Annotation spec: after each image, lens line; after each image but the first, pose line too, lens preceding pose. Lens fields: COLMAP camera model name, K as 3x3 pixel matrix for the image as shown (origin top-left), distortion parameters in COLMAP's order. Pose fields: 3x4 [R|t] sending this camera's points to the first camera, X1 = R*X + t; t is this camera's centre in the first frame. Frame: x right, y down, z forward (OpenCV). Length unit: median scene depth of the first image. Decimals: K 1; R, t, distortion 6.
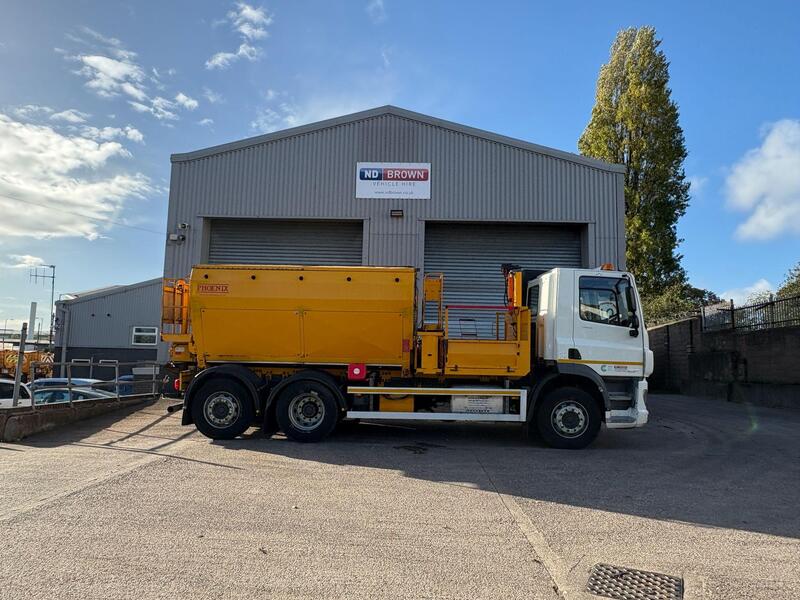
lens RADIAL K [[573.4, 0, 401.7], [0, 573.4, 298.7], [0, 0, 1]] dist [-0.010162, 0.021094]
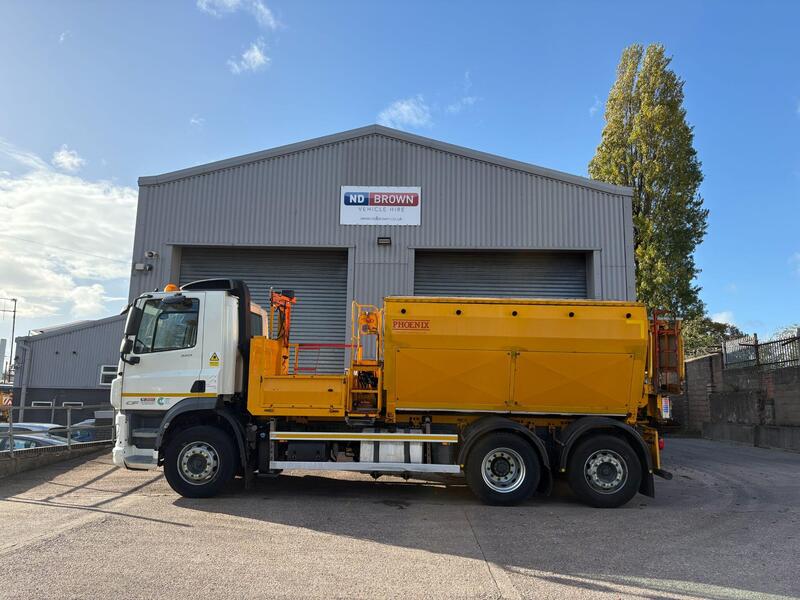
lens RADIAL K [[604.1, 0, 397.8], [0, 604.1, 311.4], [0, 0, 1]] dist [0.062901, -0.055097]
pose [[0.999980, -0.003021, -0.005592, 0.018295], [0.002810, 0.999297, -0.037382, 0.000974], [0.005701, 0.037366, 0.999285, 0.030402]]
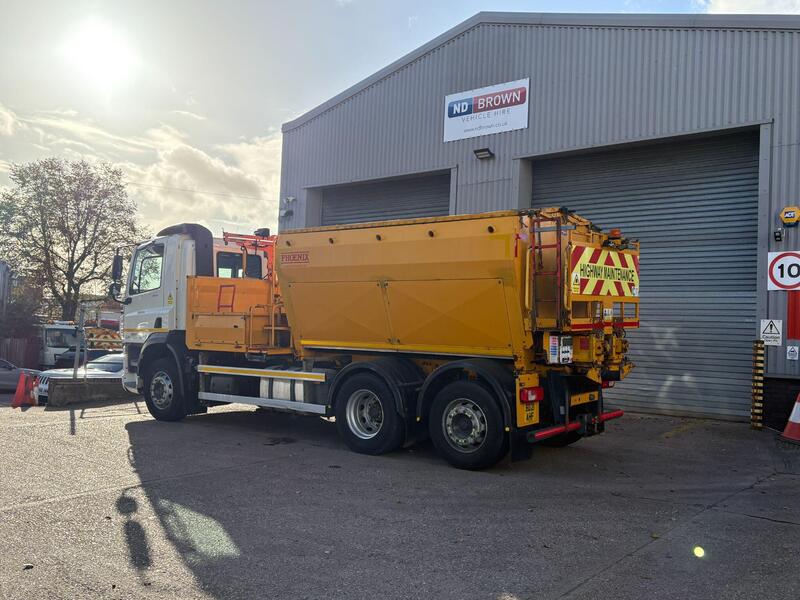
lens RADIAL K [[743.7, 0, 399.6], [0, 743.7, 304.0], [0, 0, 1]] dist [0.041205, 0.000000]
pose [[0.799552, -0.021466, -0.600214, 0.490146], [0.044771, 0.998711, 0.023922, 0.021797], [0.598926, -0.045998, 0.799482, 0.125903]]
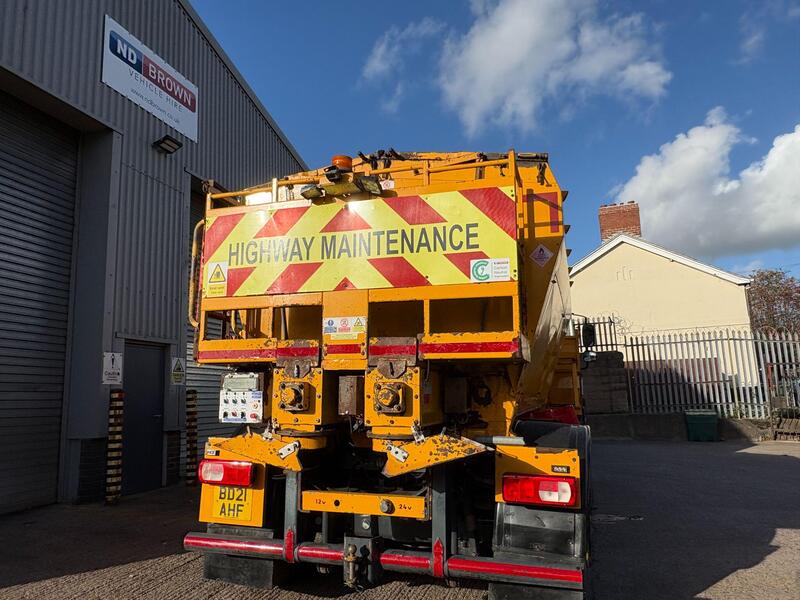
lens RADIAL K [[573.4, 0, 397.4], [0, 573.4, 302.3], [0, 0, 1]] dist [-0.010162, 0.021094]
pose [[0.276047, 0.131807, 0.952064, -0.457541], [-0.067718, 0.990758, -0.117529, 0.054048], [-0.958756, -0.032029, 0.282421, 0.614051]]
